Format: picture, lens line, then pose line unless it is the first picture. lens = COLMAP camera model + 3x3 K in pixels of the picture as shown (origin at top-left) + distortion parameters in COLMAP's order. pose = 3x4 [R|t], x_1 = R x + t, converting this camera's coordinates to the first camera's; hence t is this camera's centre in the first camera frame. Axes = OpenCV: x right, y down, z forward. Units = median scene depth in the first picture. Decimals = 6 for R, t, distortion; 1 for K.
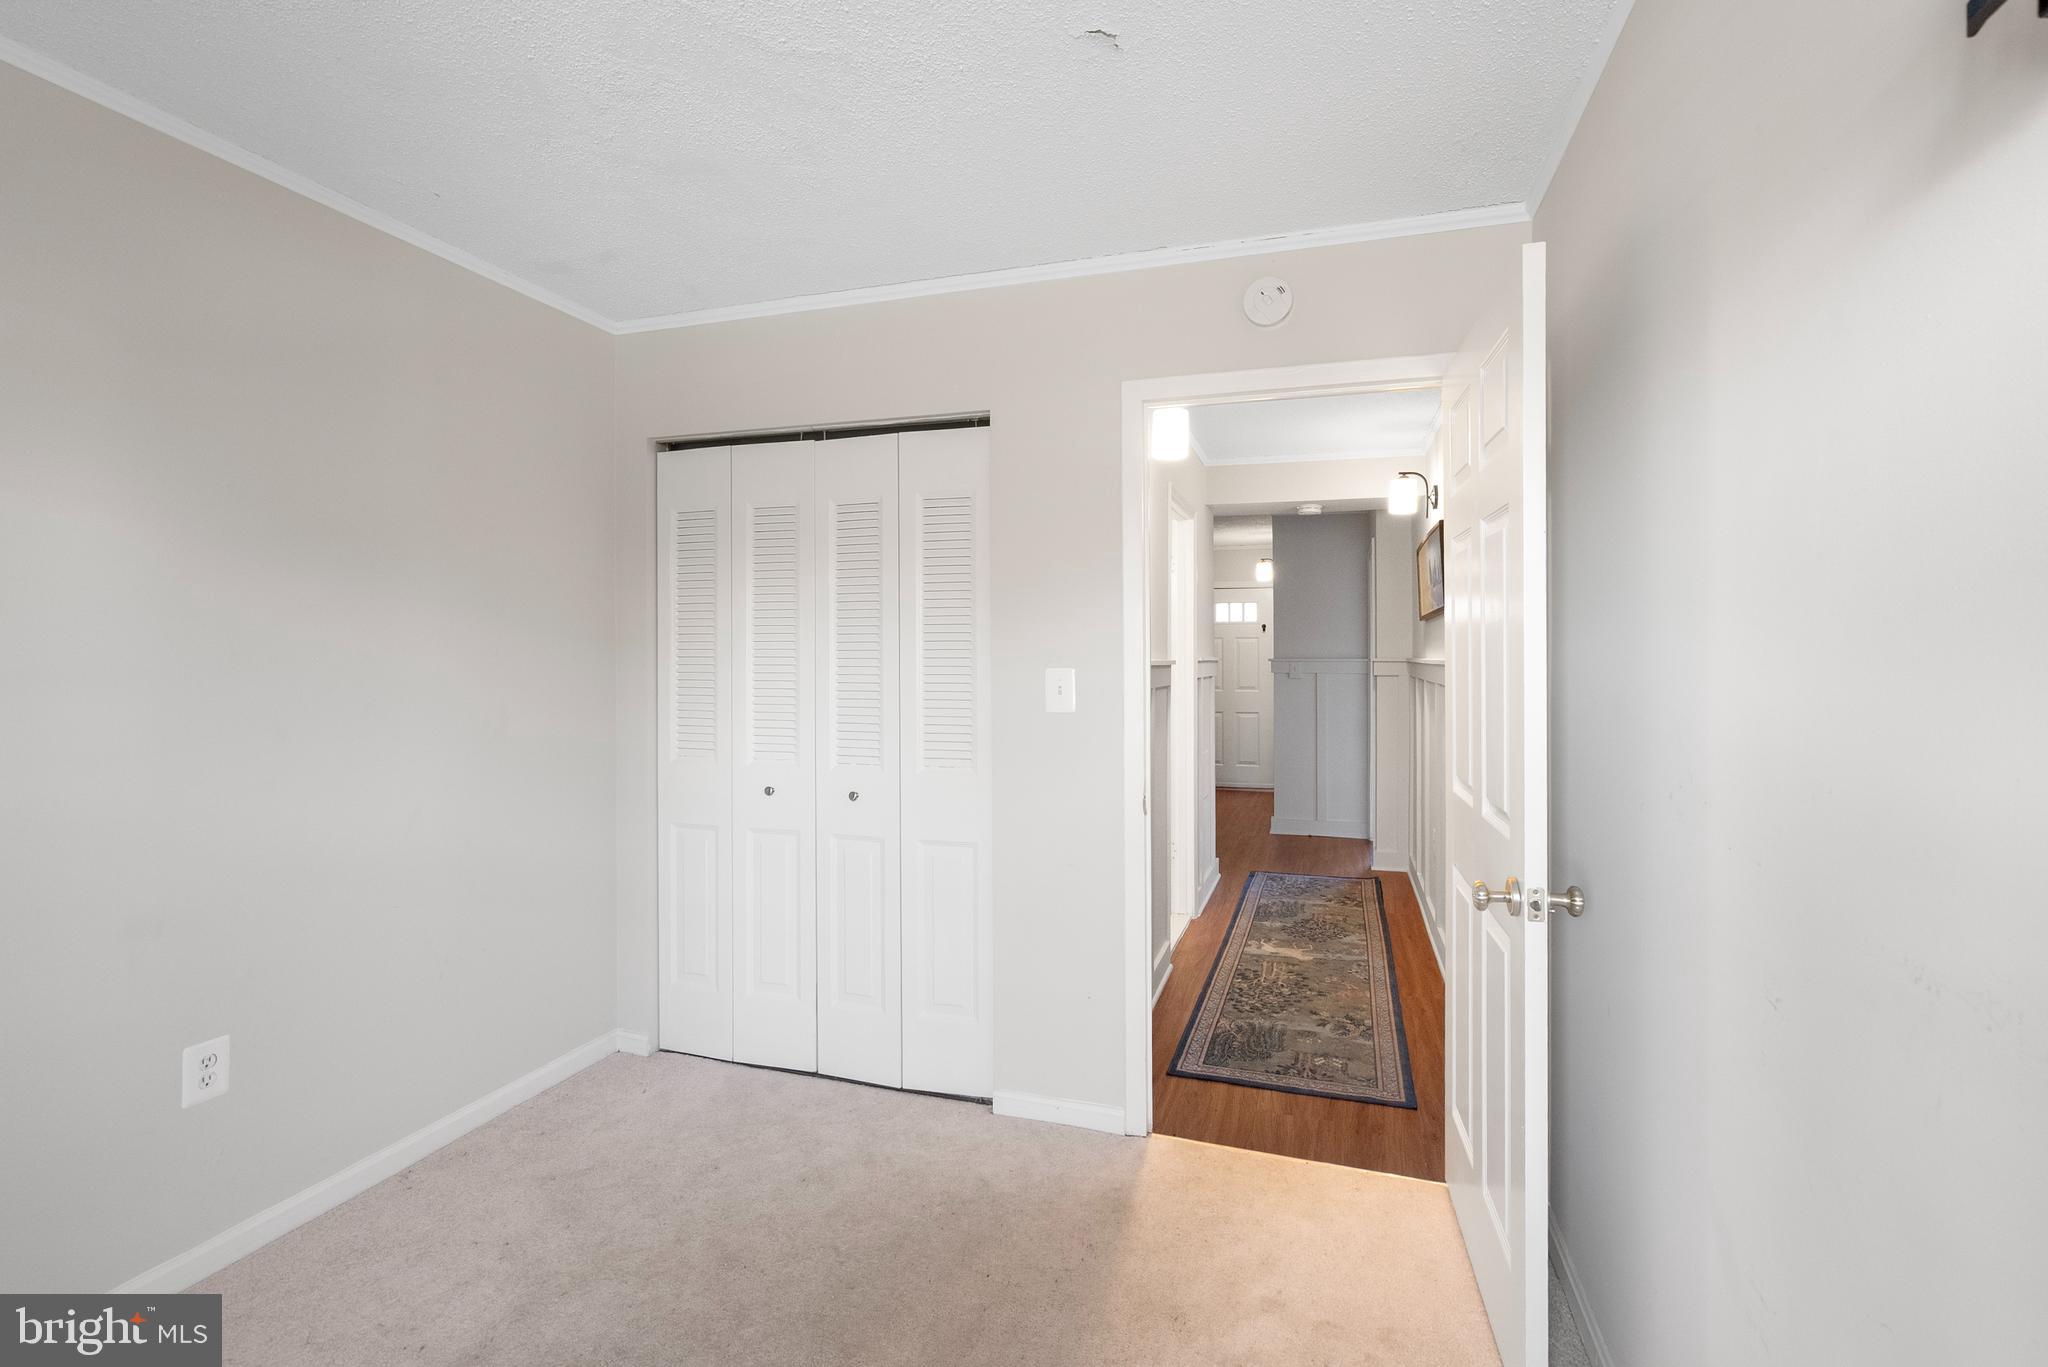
lens RADIAL K [[941.9, 0, 1064.7], [0, 941.9, 705.9], [0, 0, 1]] dist [-0.001606, 0.002633]
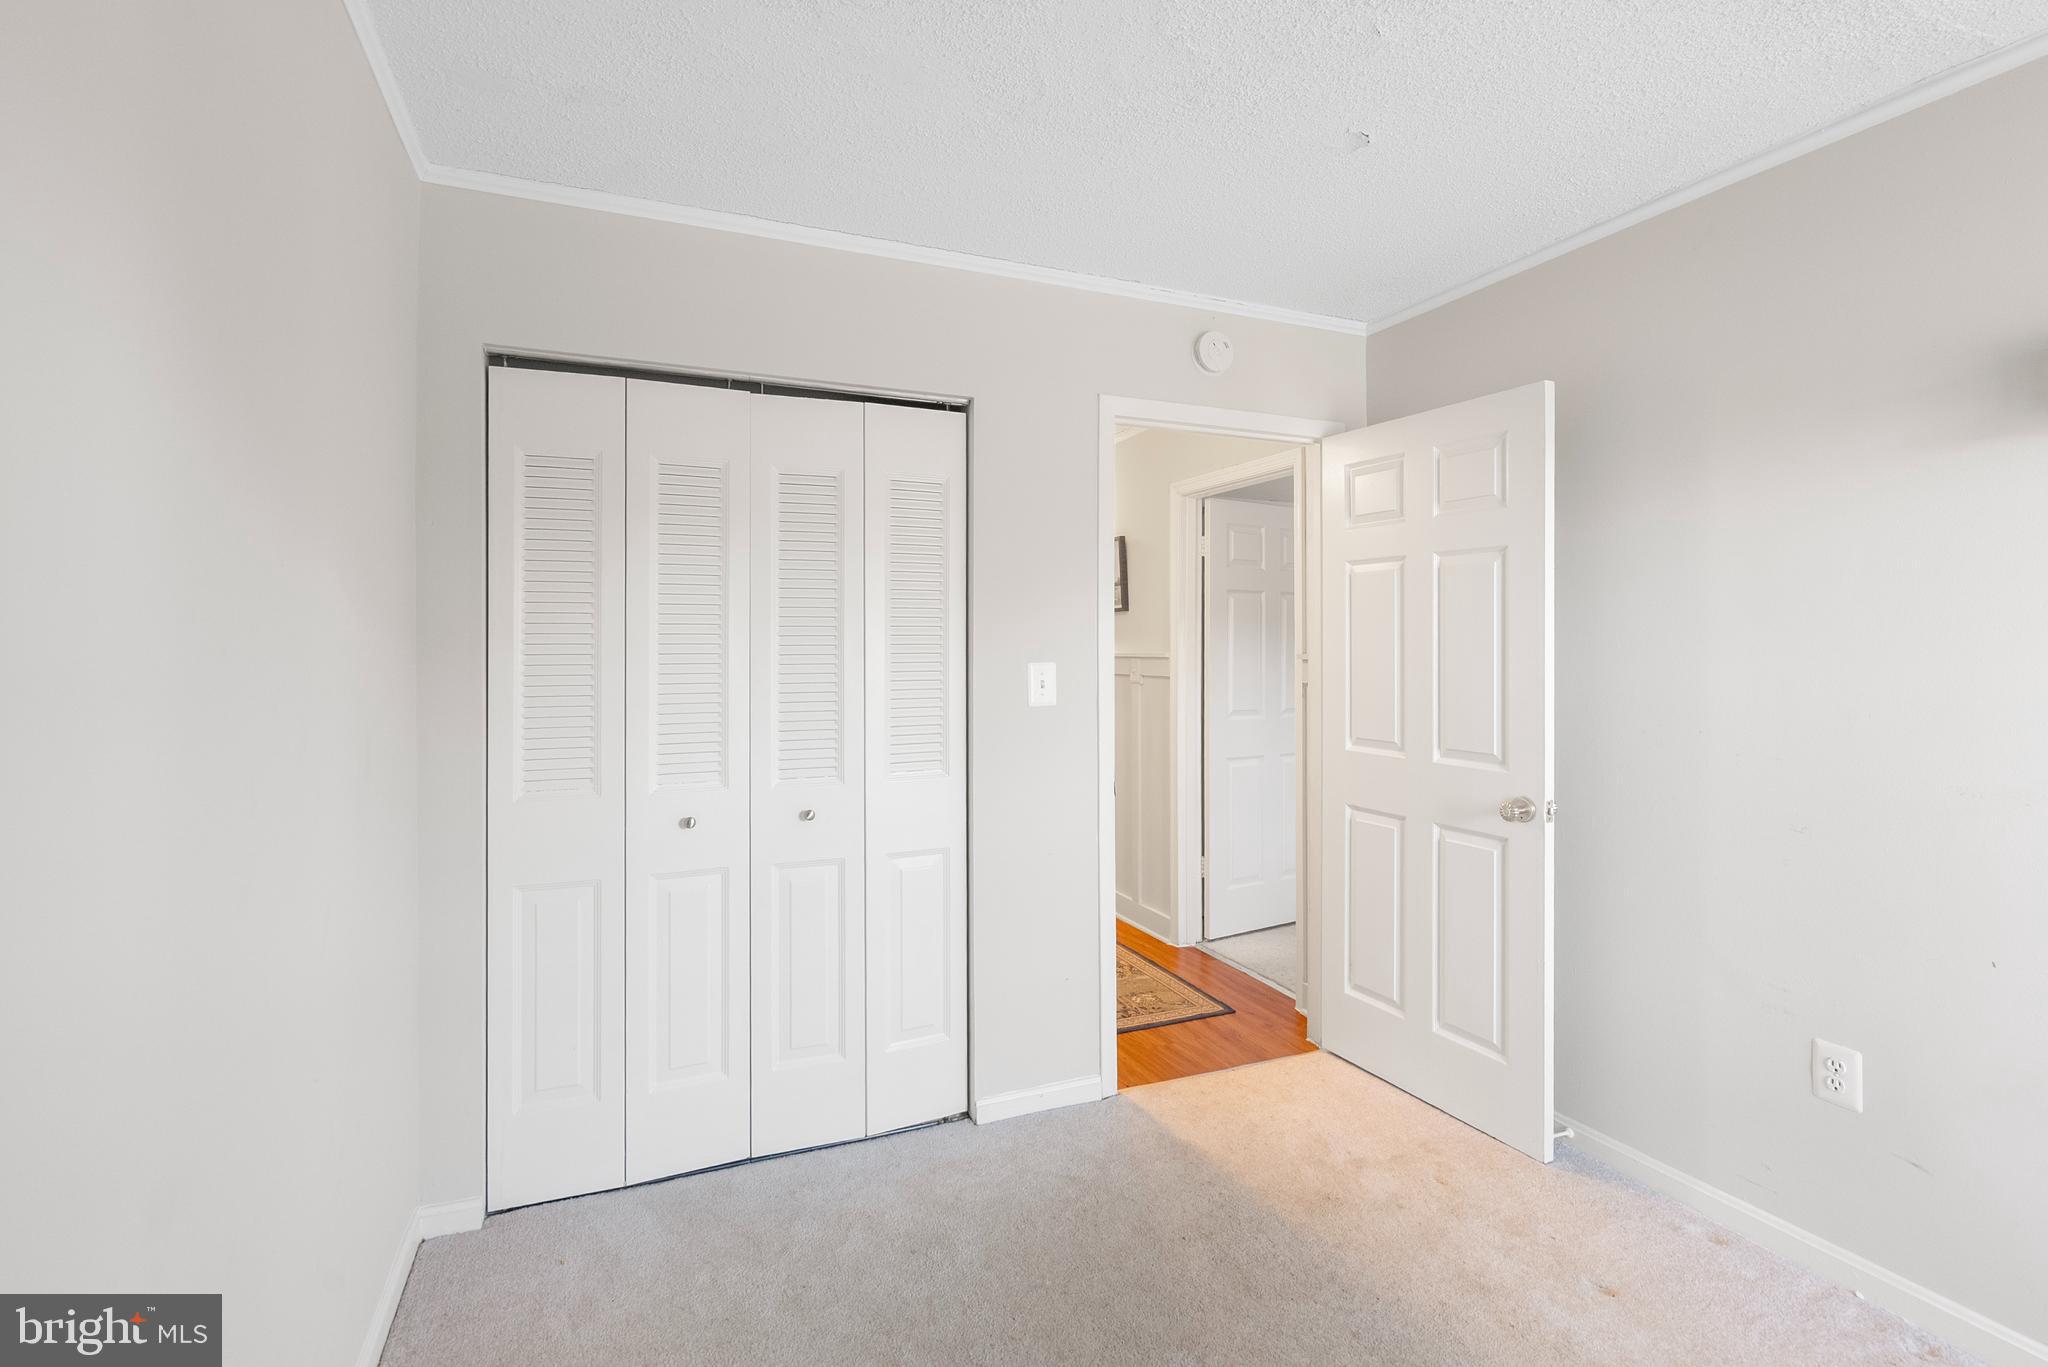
lens RADIAL K [[941.9, 0, 1044.9], [0, 941.9, 691.8], [0, 0, 1]] dist [-0.001606, 0.002633]
pose [[0.757816, -0.032993, 0.651634, -0.631172], [0.038750, 0.999234, 0.005528, -0.013203], [-0.651317, 0.021061, 0.758514, 0.211715]]
